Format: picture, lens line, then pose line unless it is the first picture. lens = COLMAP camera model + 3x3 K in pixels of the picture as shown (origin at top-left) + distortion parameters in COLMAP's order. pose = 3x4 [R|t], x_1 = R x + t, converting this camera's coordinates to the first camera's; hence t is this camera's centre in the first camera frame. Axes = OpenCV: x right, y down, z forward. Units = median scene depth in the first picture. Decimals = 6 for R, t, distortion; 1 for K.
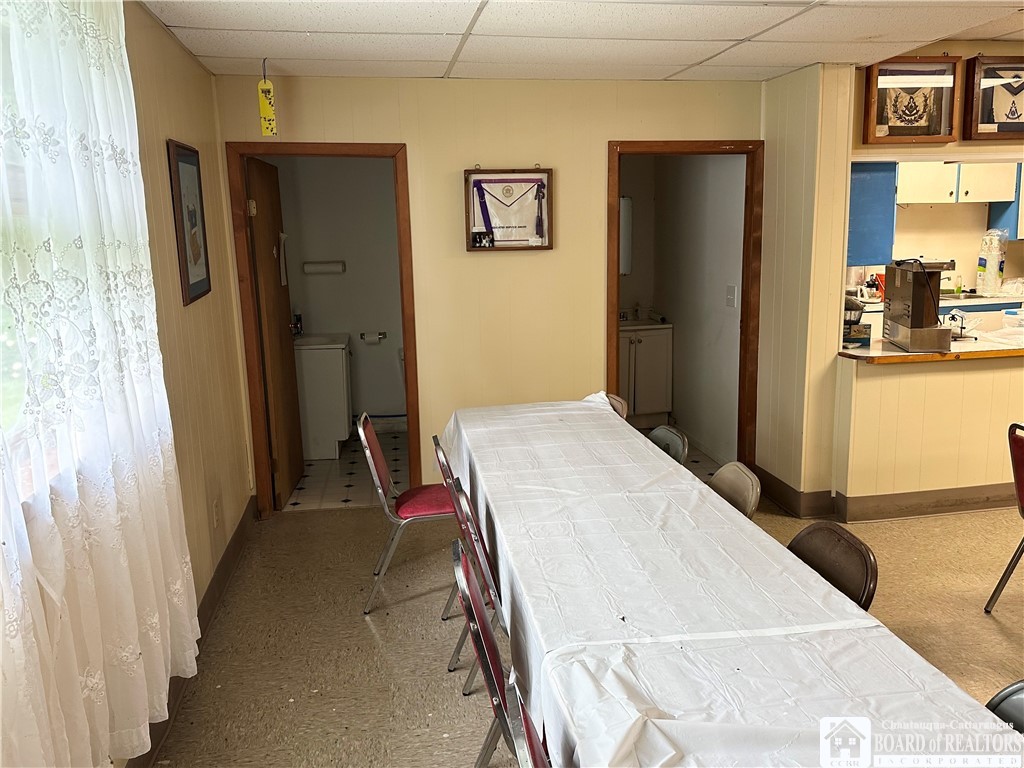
lens RADIAL K [[852.8, 0, 512.0], [0, 852.8, 384.0], [0, 0, 1]] dist [0.056963, -0.095350]
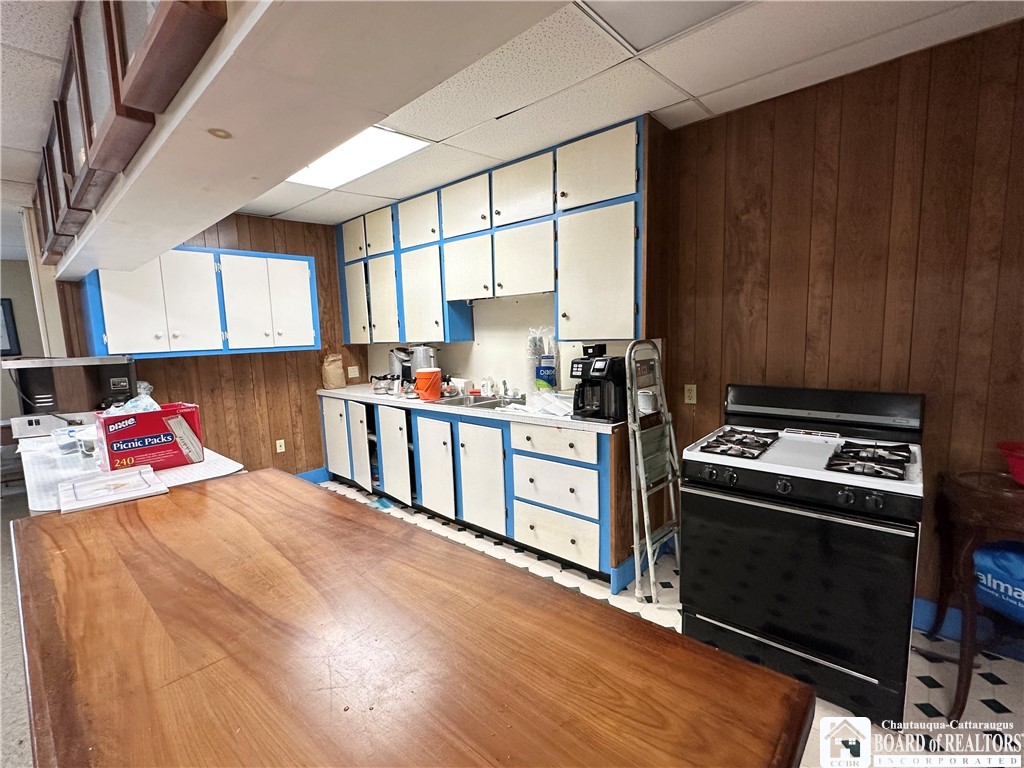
lens RADIAL K [[464.0, 0, 512.0], [0, 464.0, 384.0], [0, 0, 1]] dist [-0.002939, 0.000296]
pose [[0.623834, 0.099867, -0.775150, 1.365592], [-0.129263, 0.991327, 0.023689, -0.206104], [0.770793, 0.085421, 0.631333, 1.093714]]
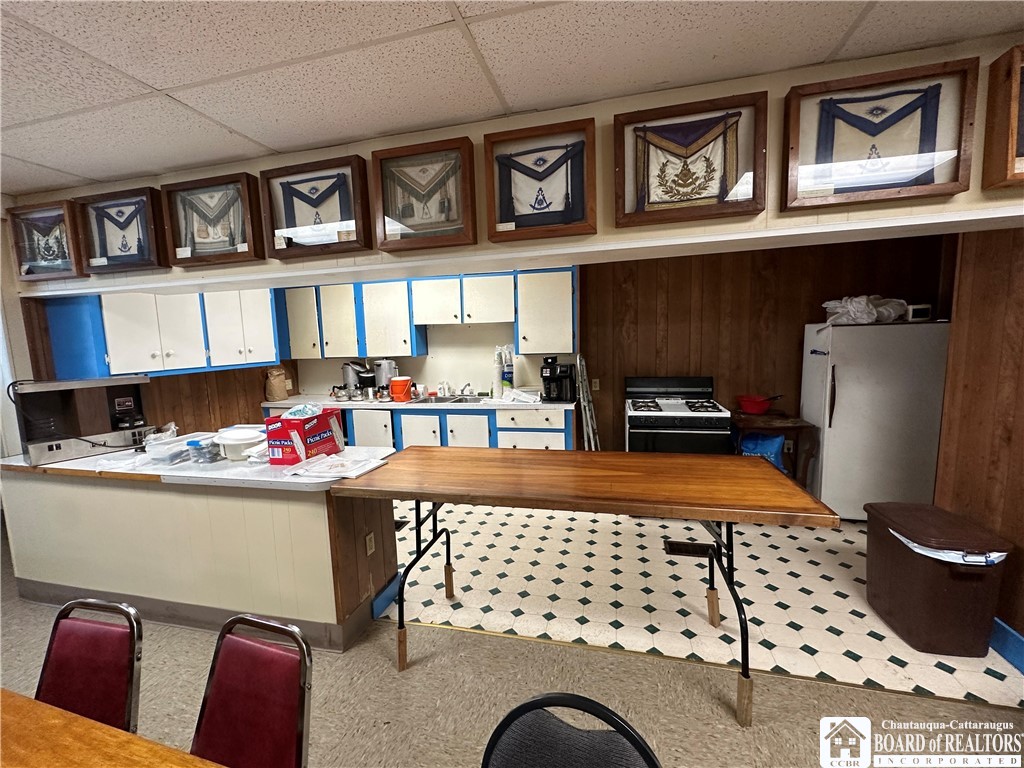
lens RADIAL K [[427.8, 0, 512.0], [0, 427.8, 384.0], [0, 0, 1]] dist [-0.001986, 0.000059]
pose [[0.918315, 0.048785, -0.392833, 1.246650], [-0.070778, 0.996621, -0.041689, -0.158319], [0.389472, 0.066088, 0.918664, 0.717346]]
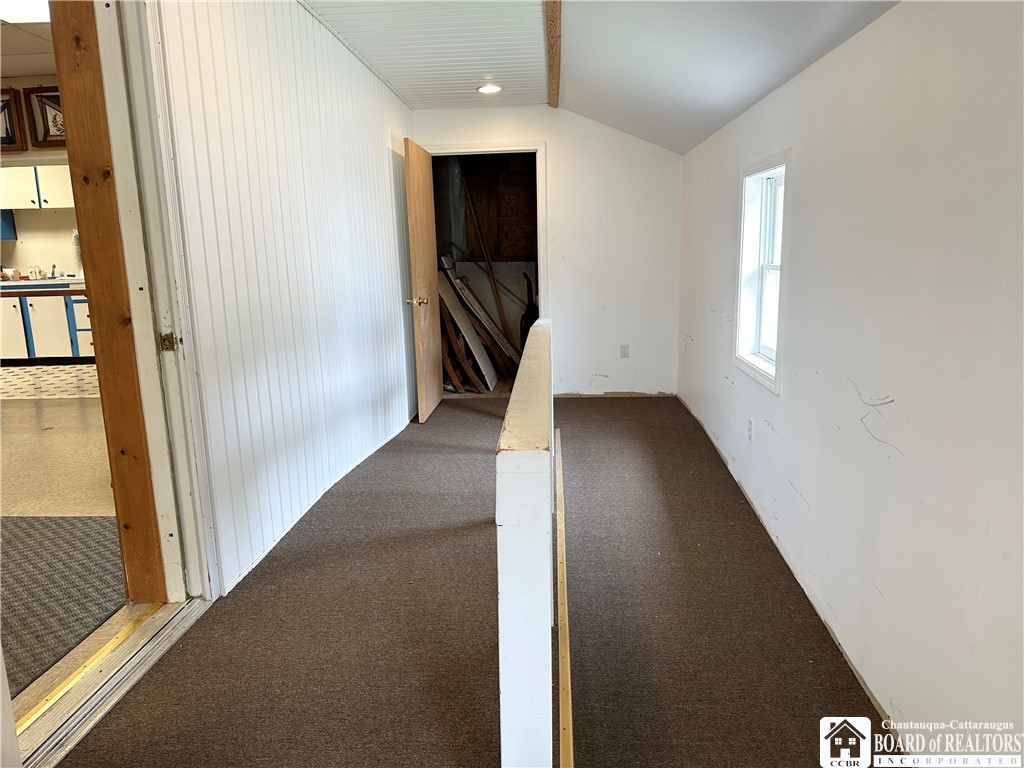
lens RADIAL K [[712.2, 0, 512.0], [0, 712.2, 384.0], [0, 0, 1]] dist [-0.004697, -0.003423]
pose [[0.980571, 0.041278, -0.191770, 2.200733], [-0.038207, 0.999076, 0.019684, 0.017331], [0.192406, -0.011975, 0.981242, 0.086782]]
